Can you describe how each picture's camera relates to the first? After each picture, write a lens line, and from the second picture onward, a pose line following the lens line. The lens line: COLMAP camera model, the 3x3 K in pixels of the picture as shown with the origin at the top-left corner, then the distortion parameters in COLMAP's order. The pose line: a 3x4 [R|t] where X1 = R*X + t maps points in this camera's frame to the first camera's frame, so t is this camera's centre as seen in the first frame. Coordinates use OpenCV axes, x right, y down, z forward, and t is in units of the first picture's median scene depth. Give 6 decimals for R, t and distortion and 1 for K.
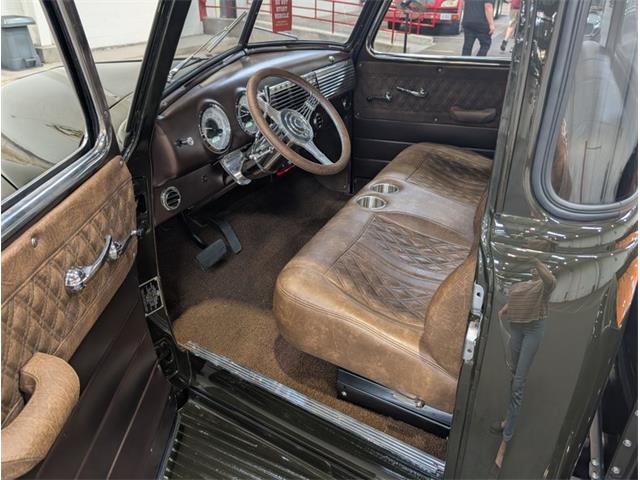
lens RADIAL K [[469.9, 0, 335.6], [0, 469.9, 239.5], [0, 0, 1]] dist [0.005380, -0.000252]
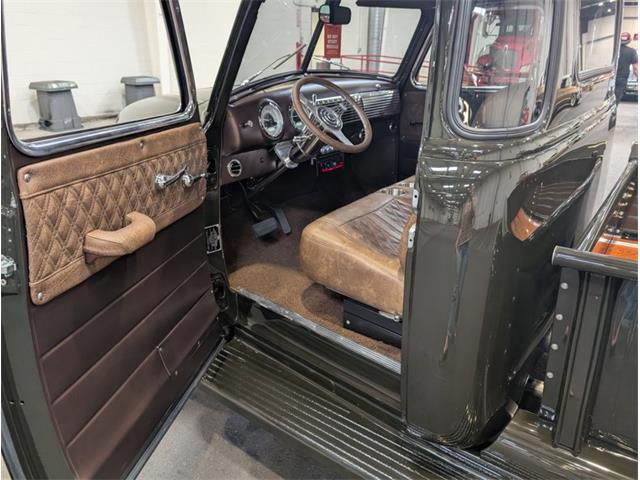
lens RADIAL K [[469.9, 0, 335.6], [0, 469.9, 239.5], [0, 0, 1]] dist [0.005380, -0.000252]
pose [[0.983223, 0.059659, -0.172378, 0.178911], [-0.080499, 0.989917, -0.116553, 0.244357], [0.163686, 0.128473, 0.978111, -0.247757]]
